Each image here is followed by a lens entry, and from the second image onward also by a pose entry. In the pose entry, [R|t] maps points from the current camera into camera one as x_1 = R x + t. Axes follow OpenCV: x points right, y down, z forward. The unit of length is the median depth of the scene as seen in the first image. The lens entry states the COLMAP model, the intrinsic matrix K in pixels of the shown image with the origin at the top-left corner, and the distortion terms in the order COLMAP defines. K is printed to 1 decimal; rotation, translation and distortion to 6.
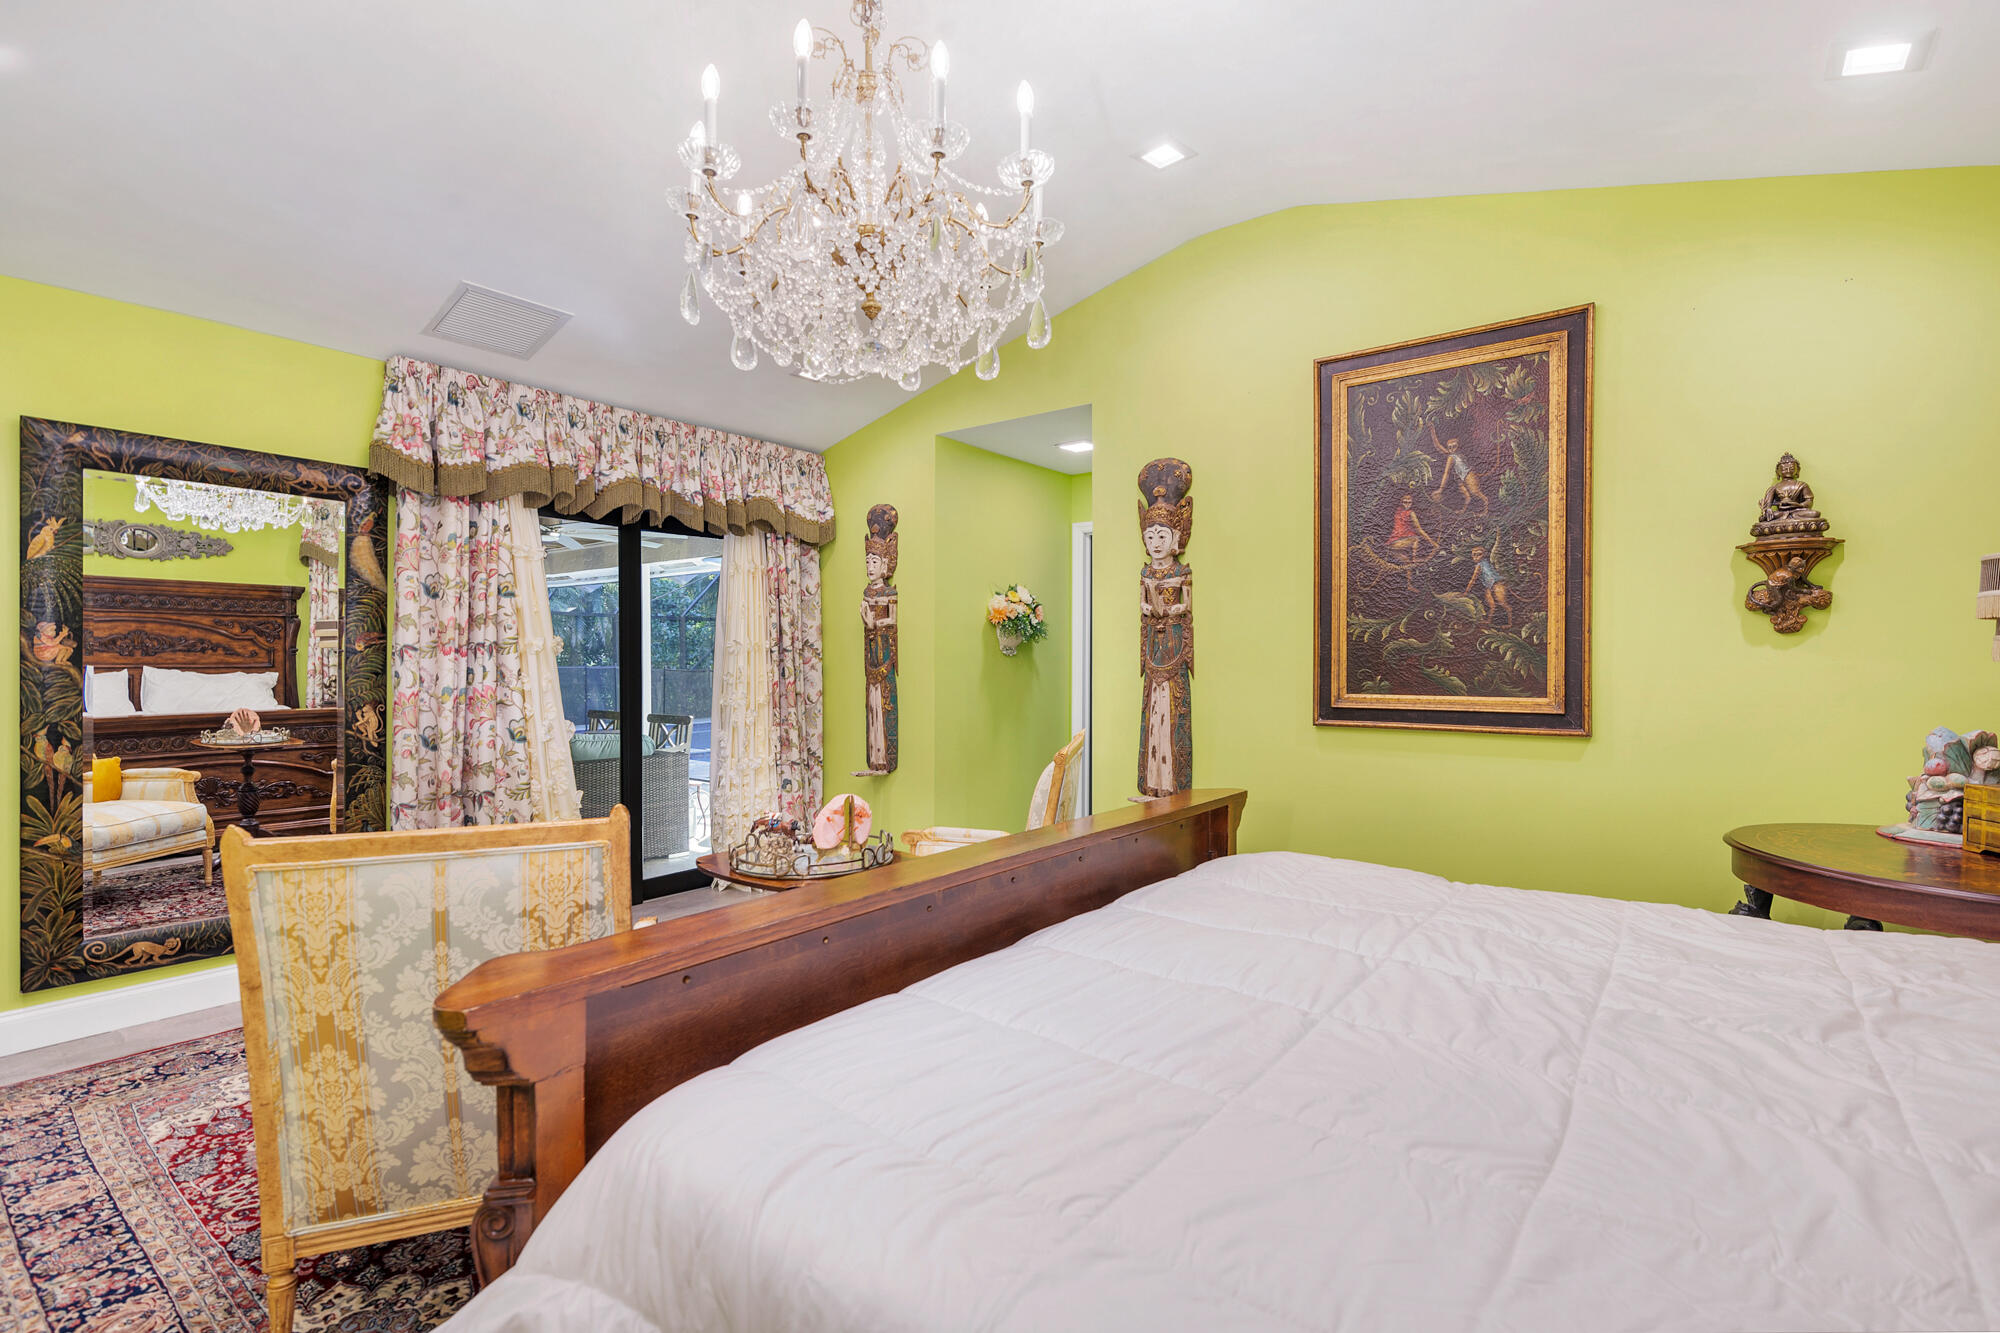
lens RADIAL K [[914.3, 0, 993.0], [0, 914.3, 672.4], [0, 0, 1]] dist [-0.000962, 0.000468]
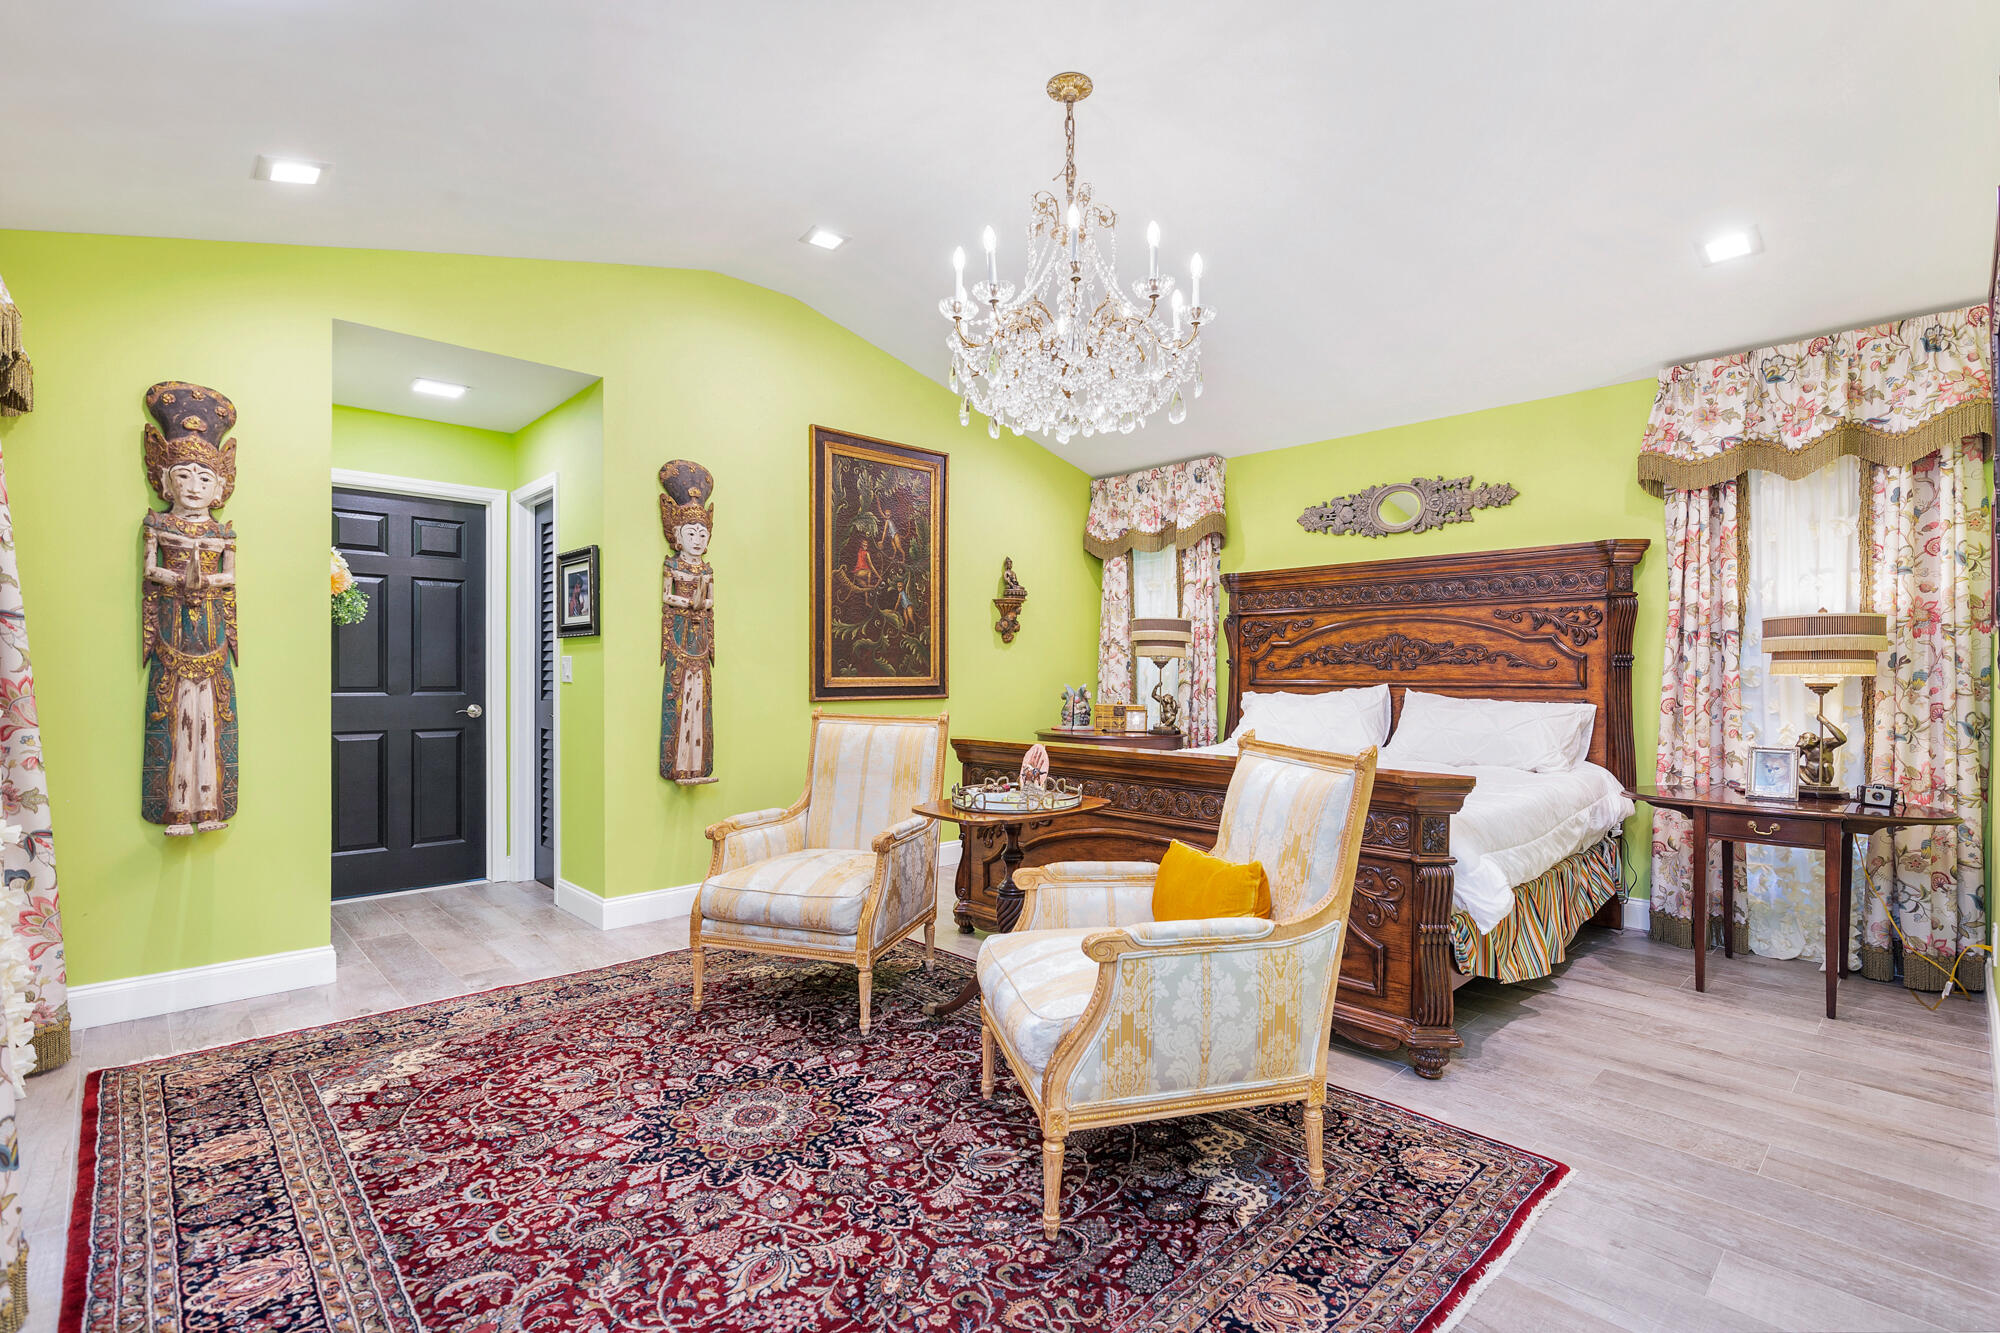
lens RADIAL K [[914.3, 0, 992.7], [0, 914.3, 665.2], [0, 0, 1]] dist [-0.000962, 0.000468]
pose [[0.150615, 0.002820, 0.988588, -0.958556], [0.005173, 0.999980, -0.003641, 0.012139], [-0.988579, 0.005662, 0.150598, 0.575307]]
